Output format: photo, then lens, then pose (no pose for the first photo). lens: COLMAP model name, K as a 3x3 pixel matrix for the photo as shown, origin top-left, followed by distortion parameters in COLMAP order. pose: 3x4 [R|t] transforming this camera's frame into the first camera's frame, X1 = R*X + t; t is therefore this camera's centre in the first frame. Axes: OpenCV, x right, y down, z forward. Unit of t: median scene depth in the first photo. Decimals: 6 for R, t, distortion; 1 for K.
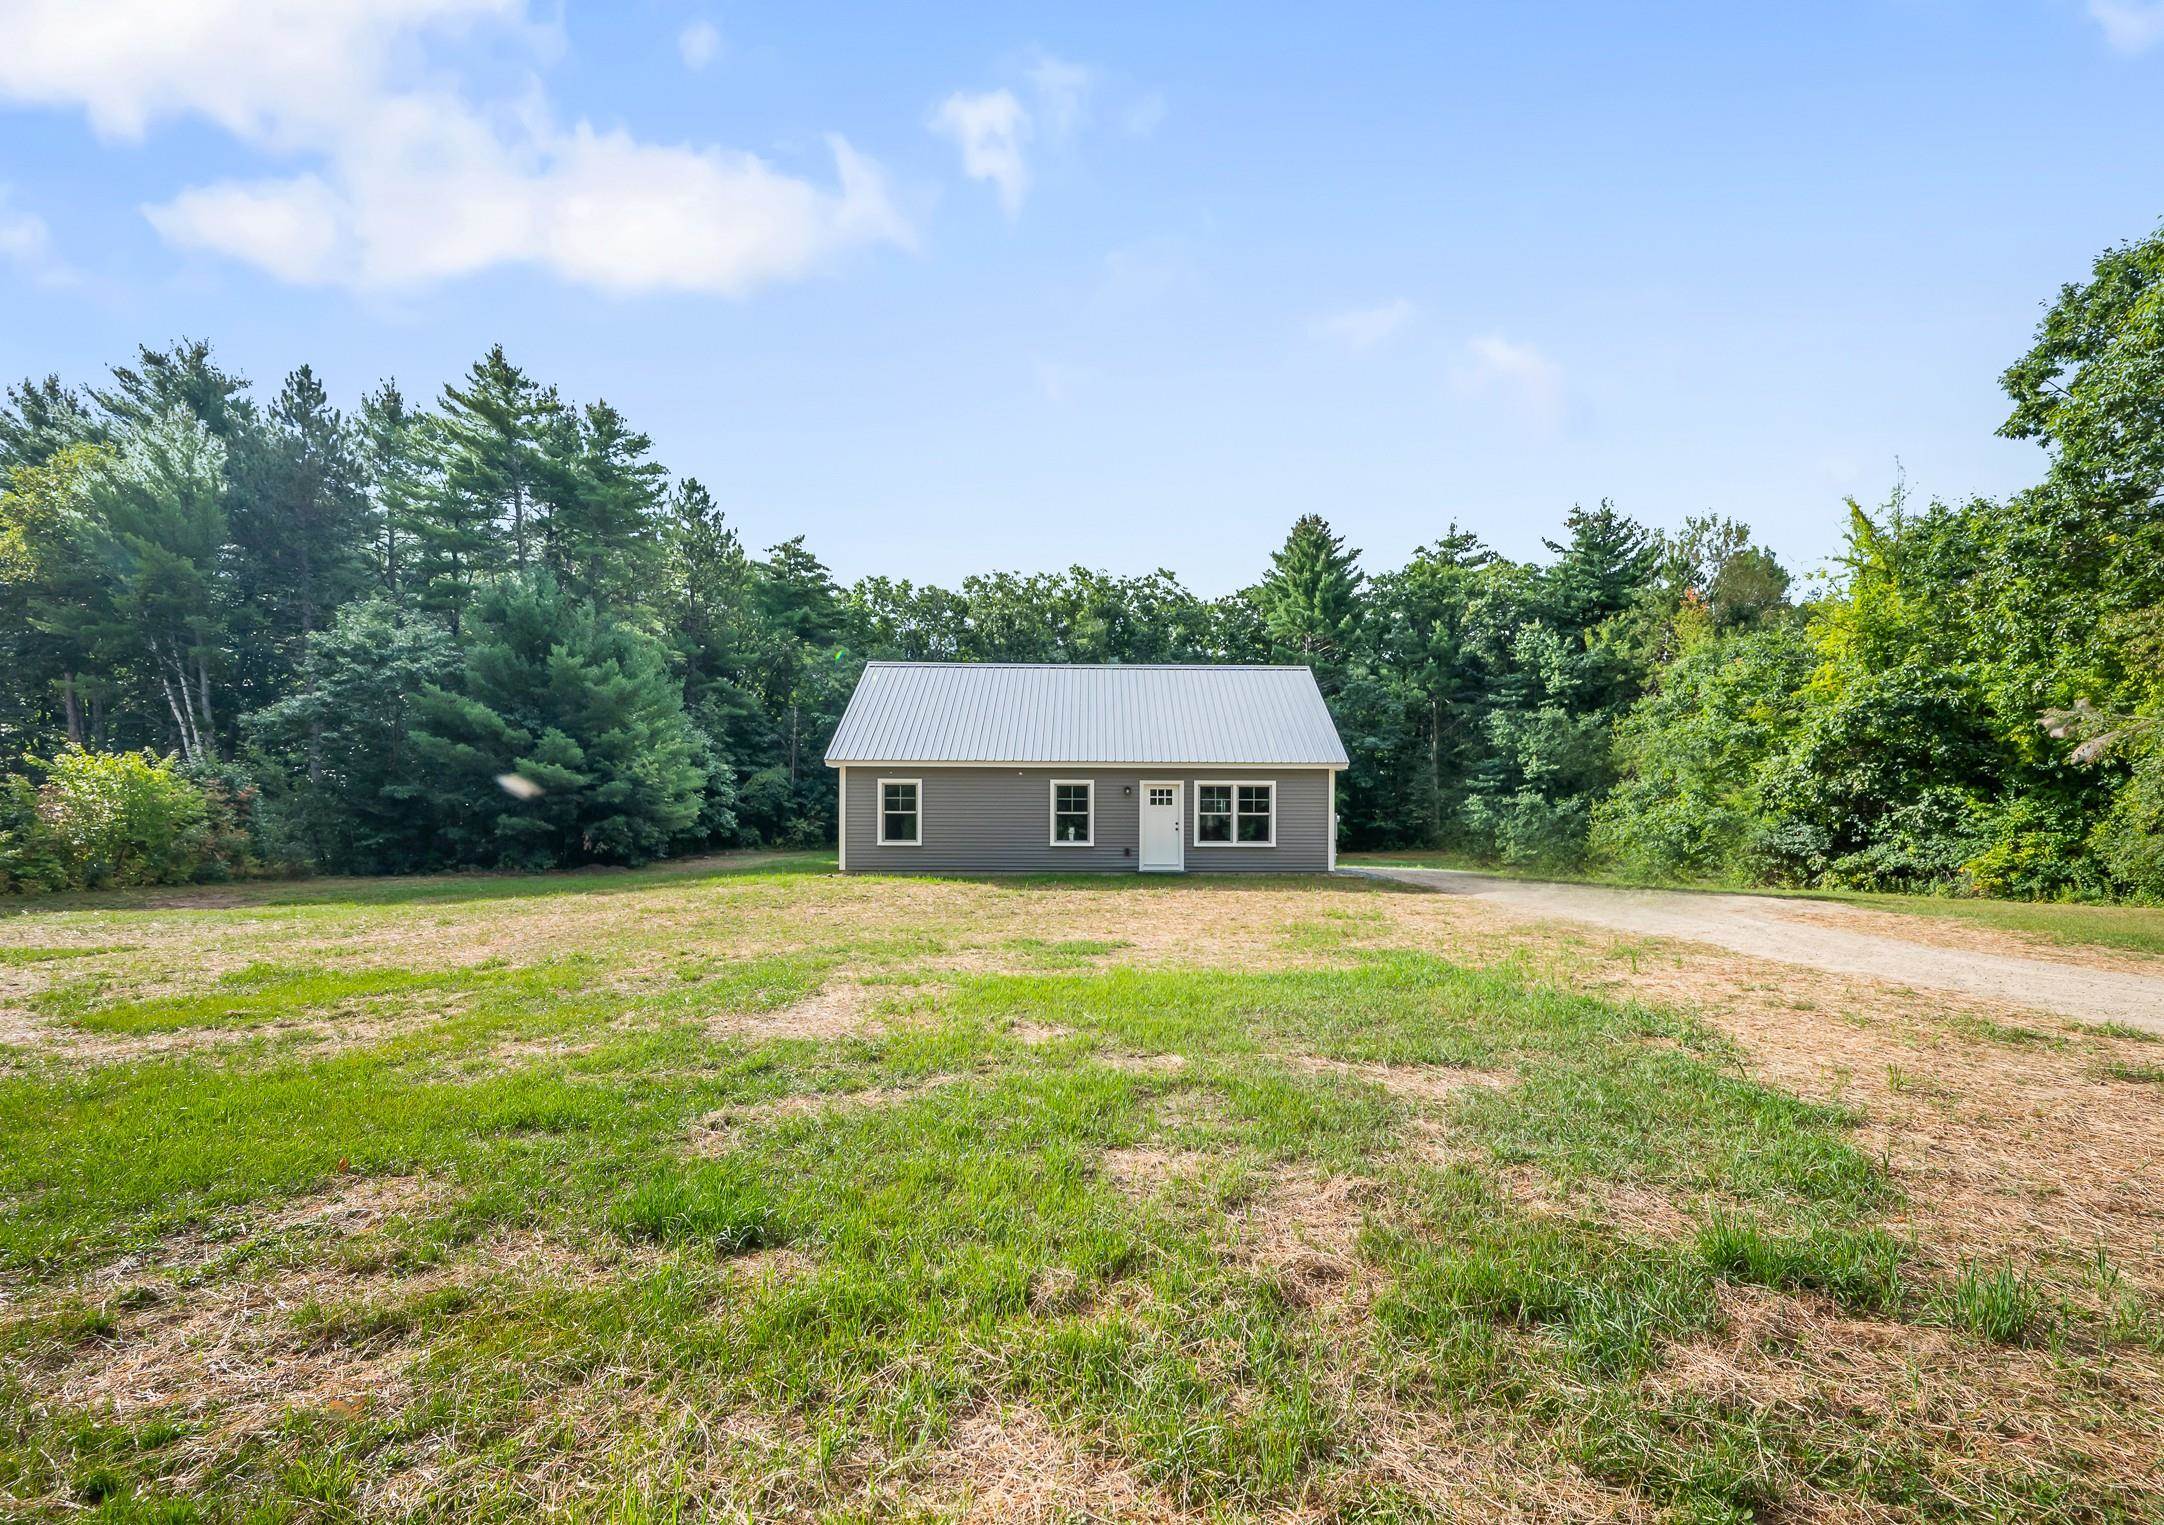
lens RADIAL K [[987.0, 0, 1112.5], [0, 987.0, 823.8], [0, 0, 1]] dist [0.001983, -0.004851]
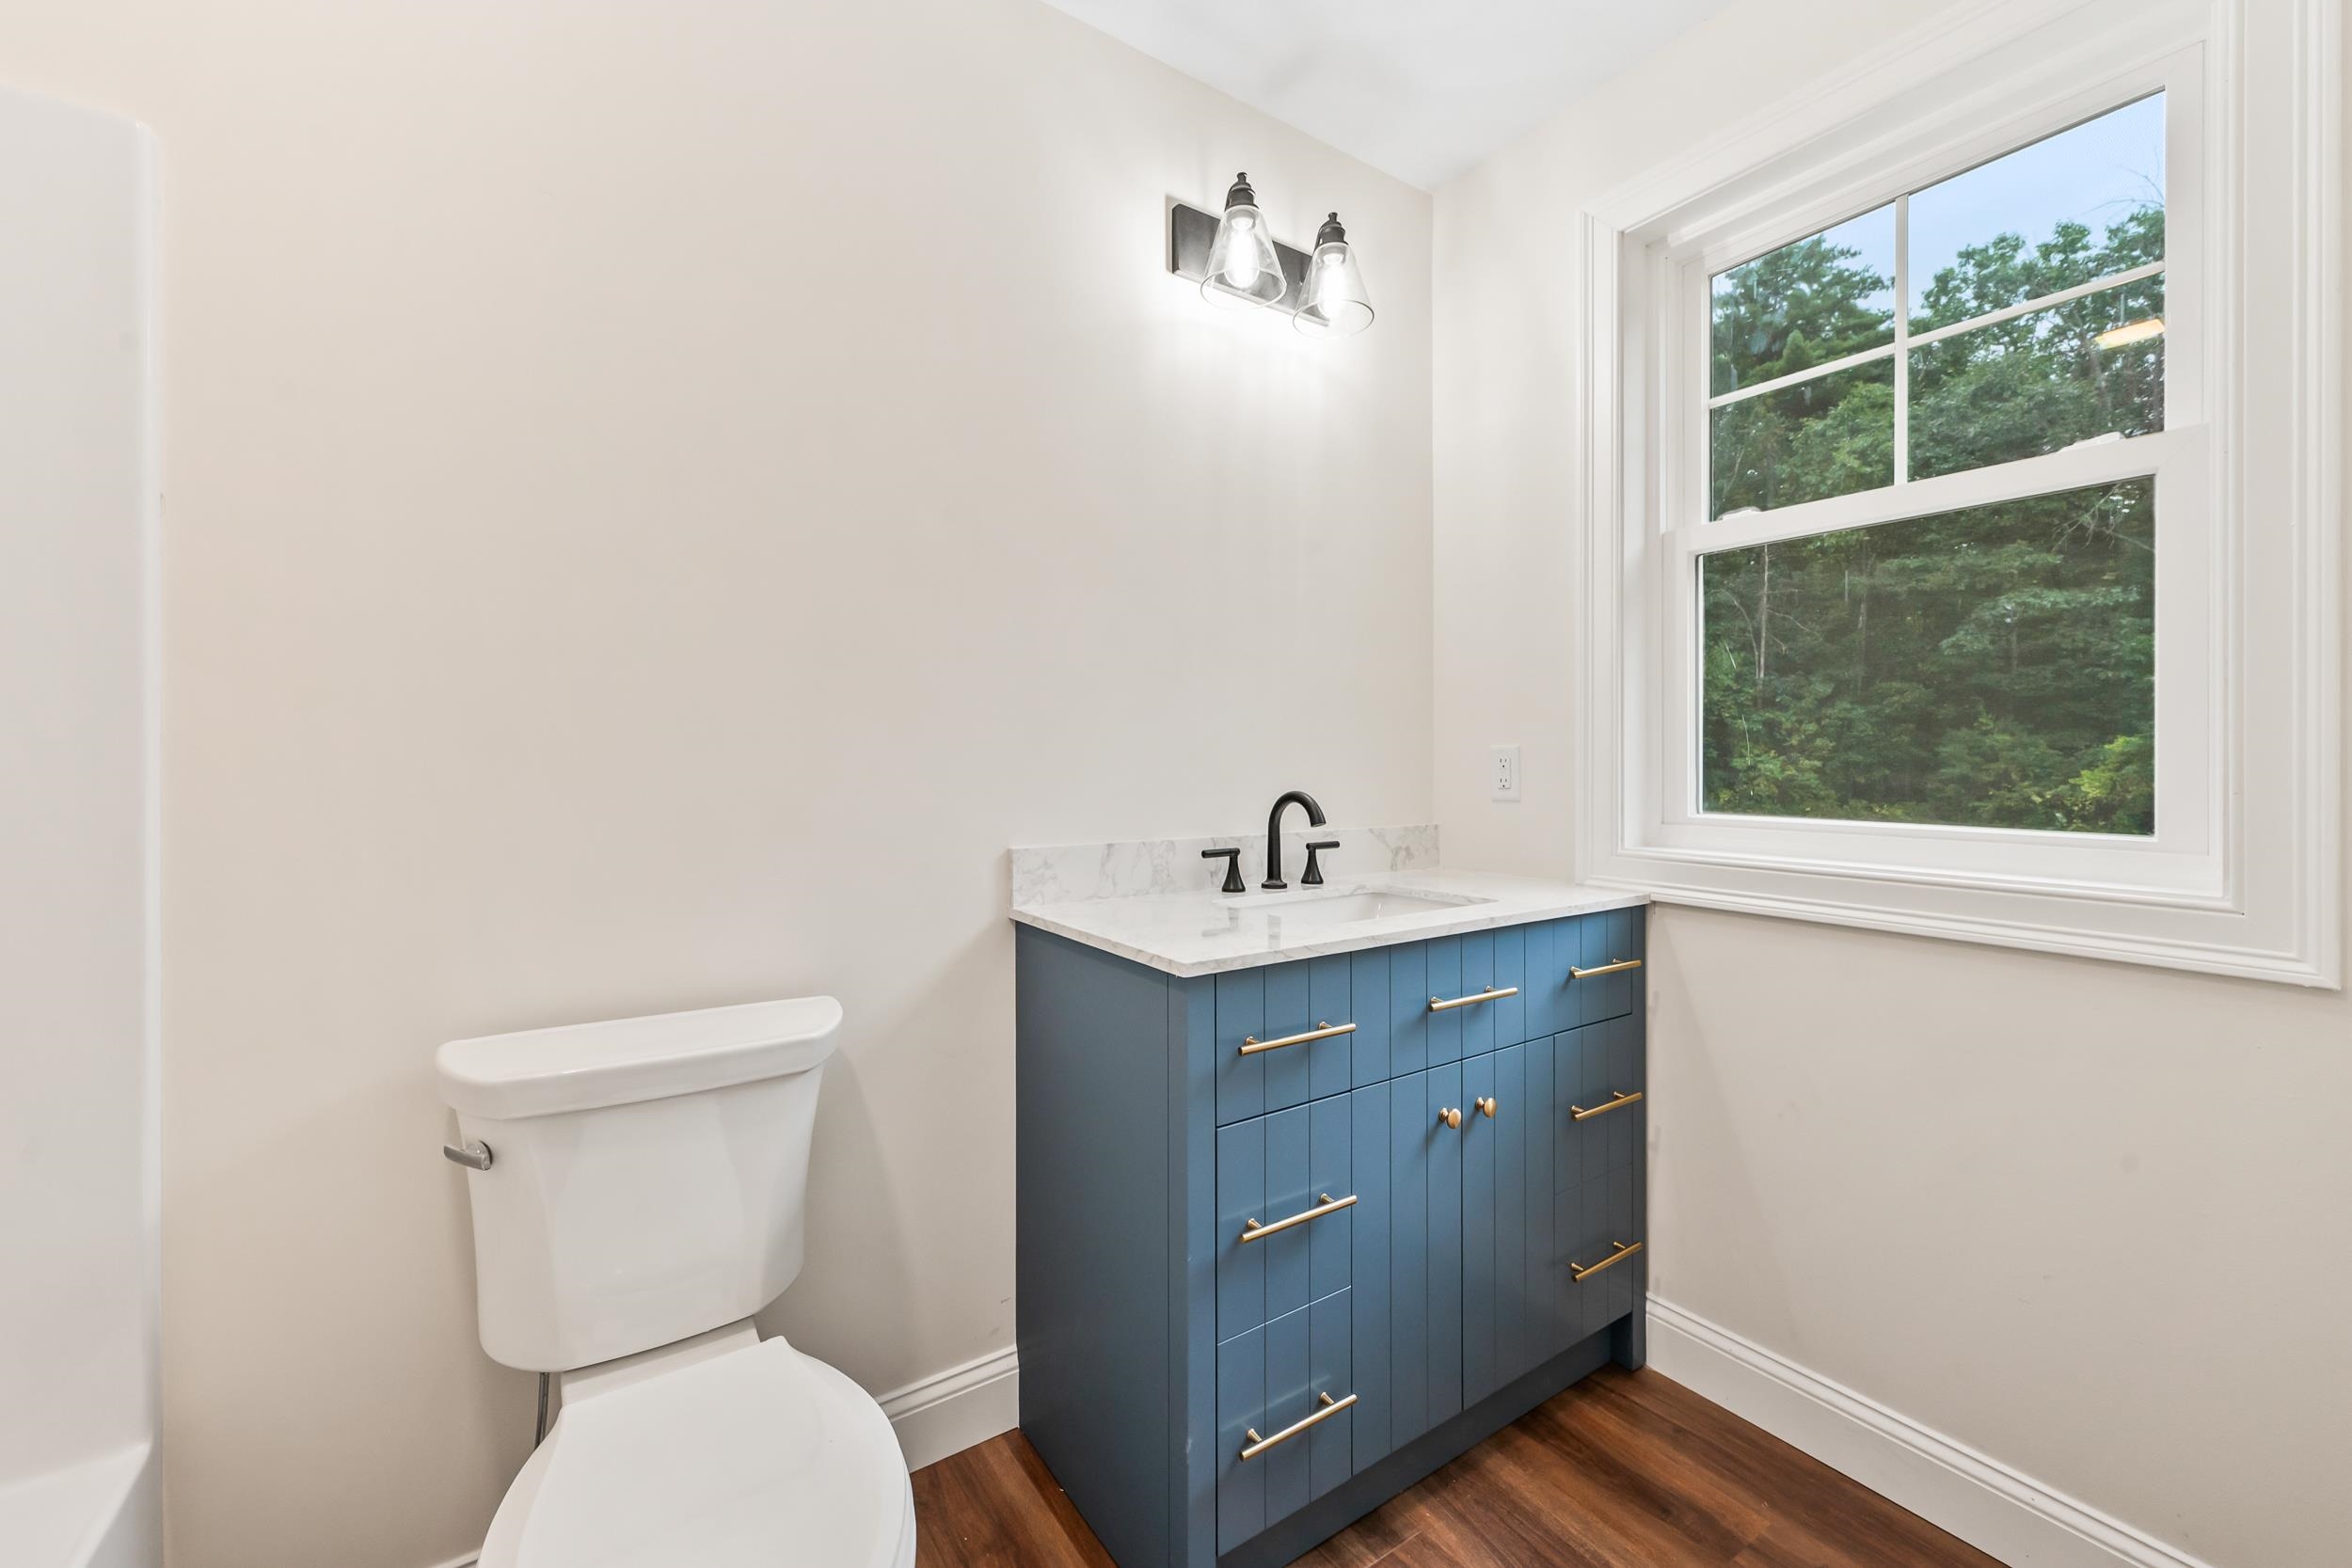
lens RADIAL K [[930.6, 0, 1177.2], [0, 930.6, 763.4], [0, 0, 1]] dist [-0.001429, -0.000297]
pose [[0.545442, -0.000138, -0.838149, -0.138364], [0.005444, 0.999979, 0.003378, -0.004572], [0.838131, -0.006405, 0.545431, 0.780533]]
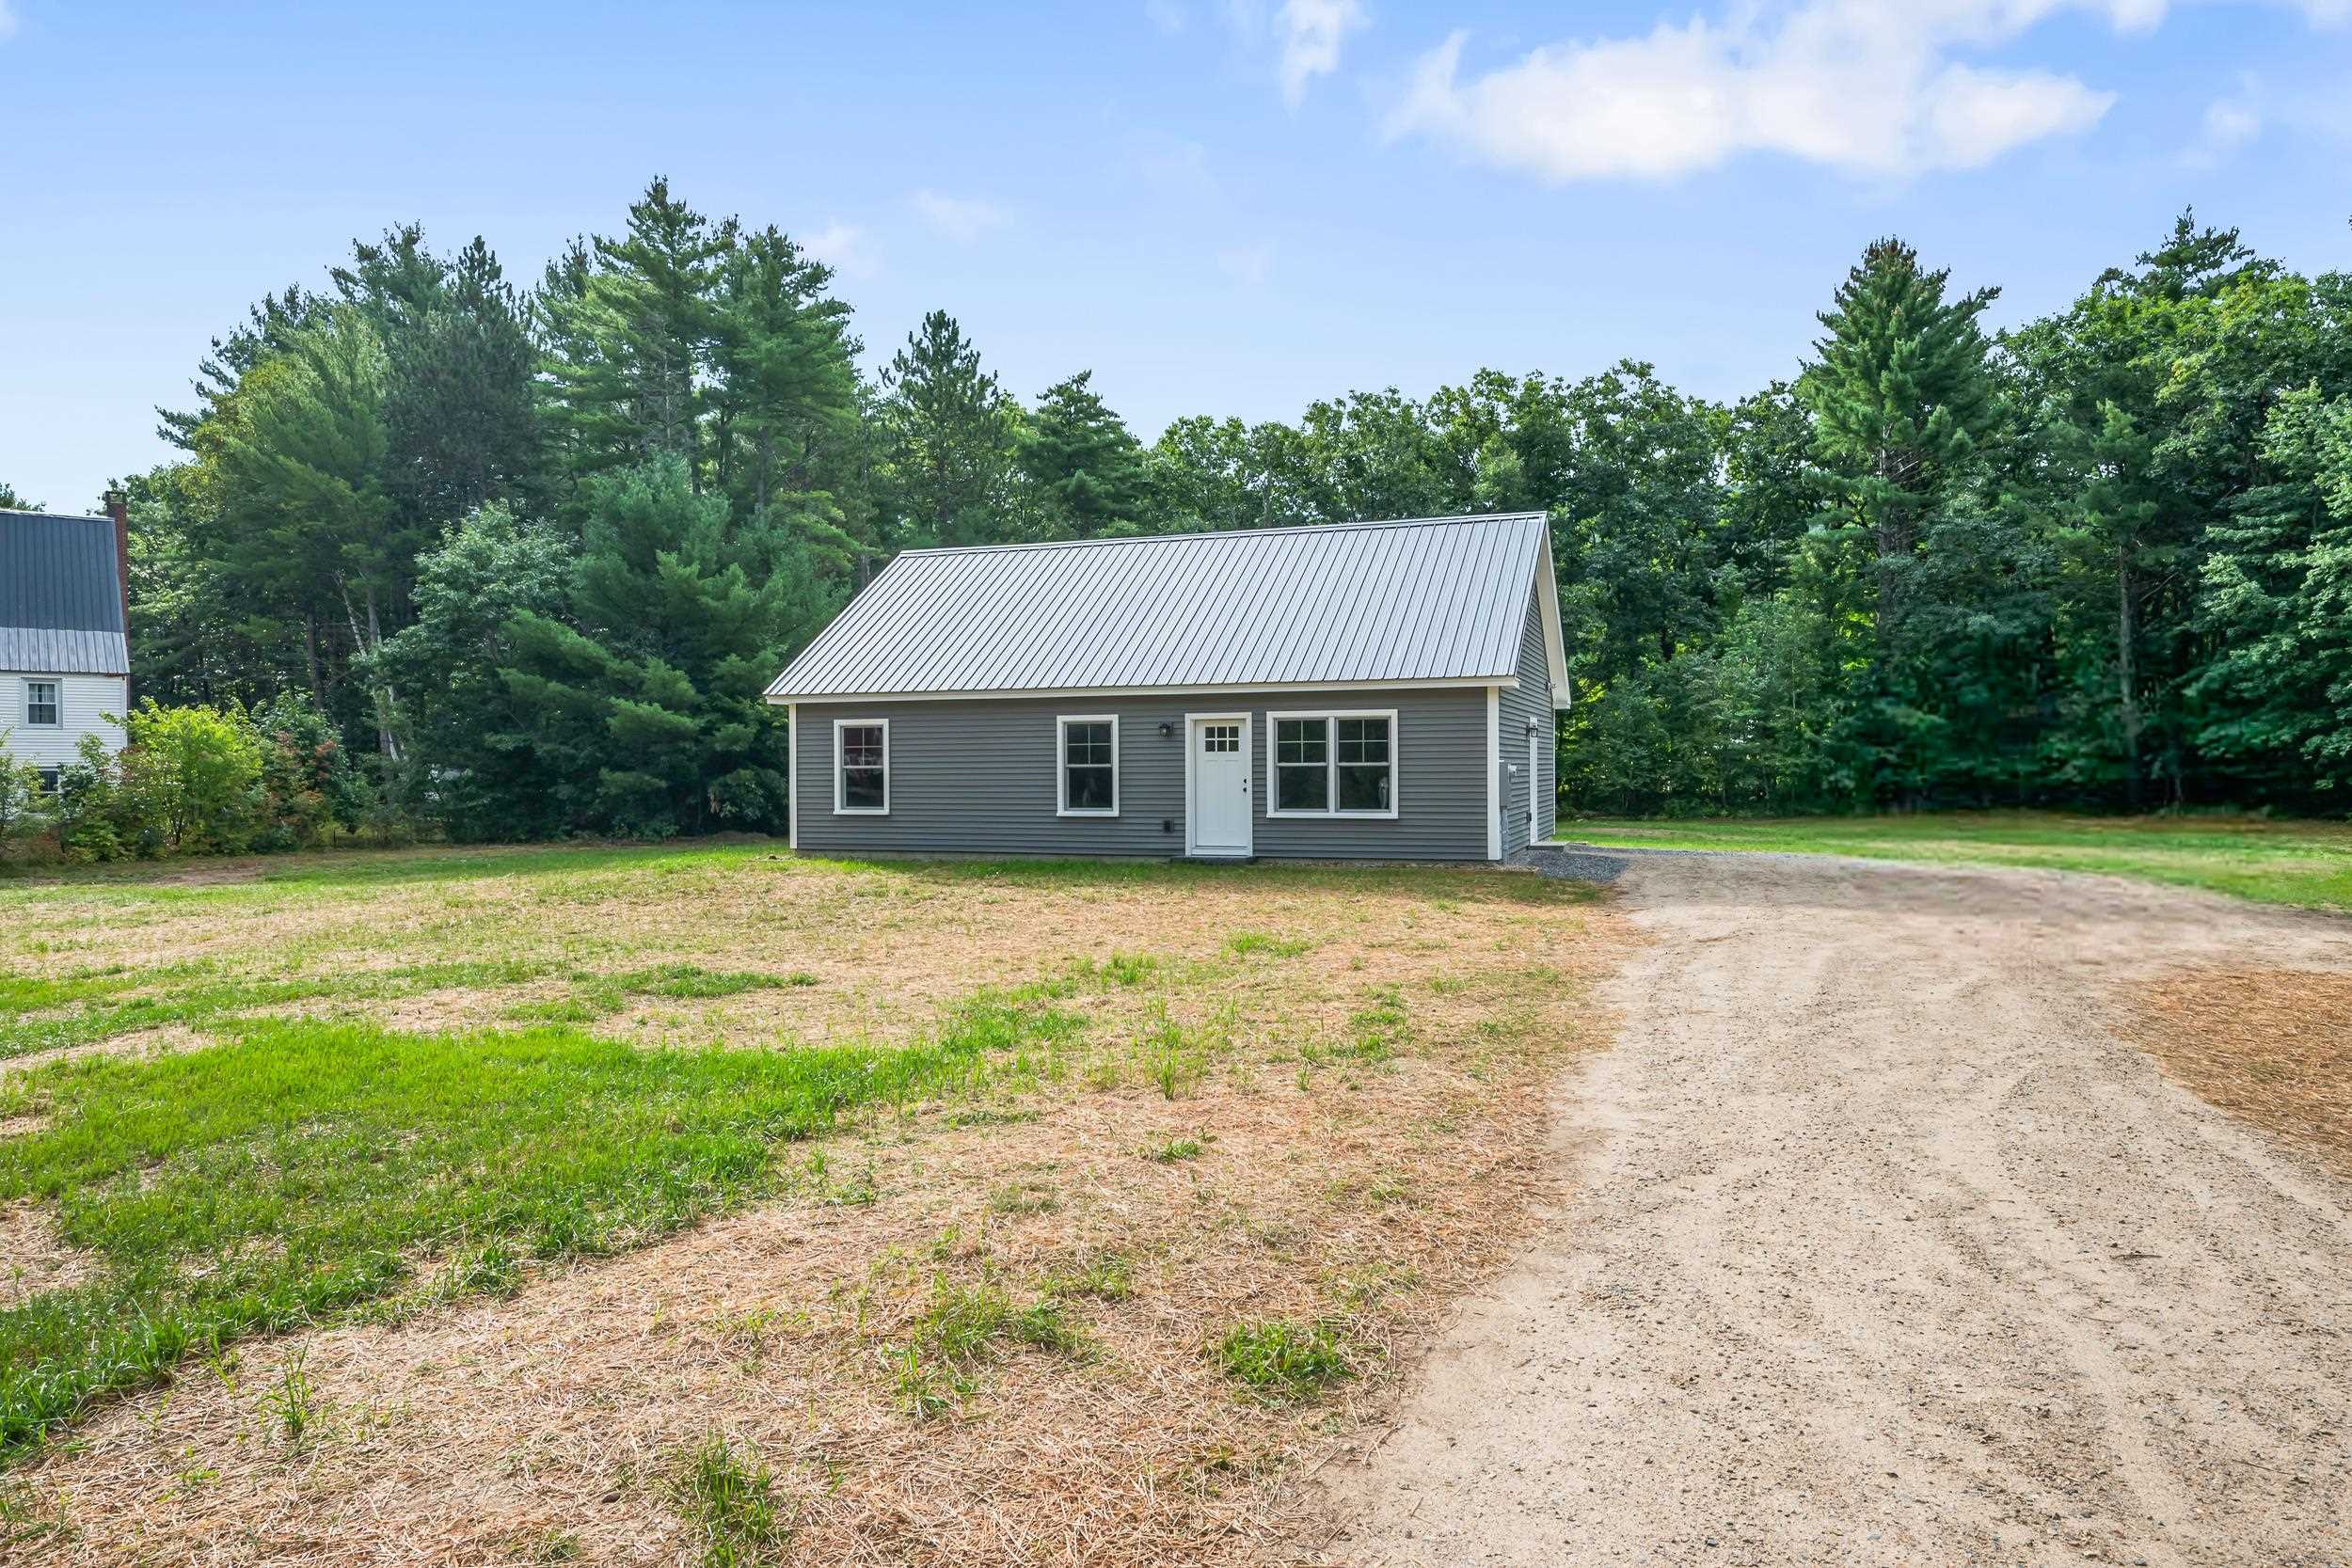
lens RADIAL K [[1434.5, 0, 1176.0], [0, 1434.5, 784.0], [0, 0, 1]] dist [-0.006729, 0.000182]
pose [[0.929951, -0.004446, -0.367658, 0.225560], [0.009492, 0.999884, 0.011917, -0.005980], [0.367562, -0.014572, 0.929885, 0.086307]]
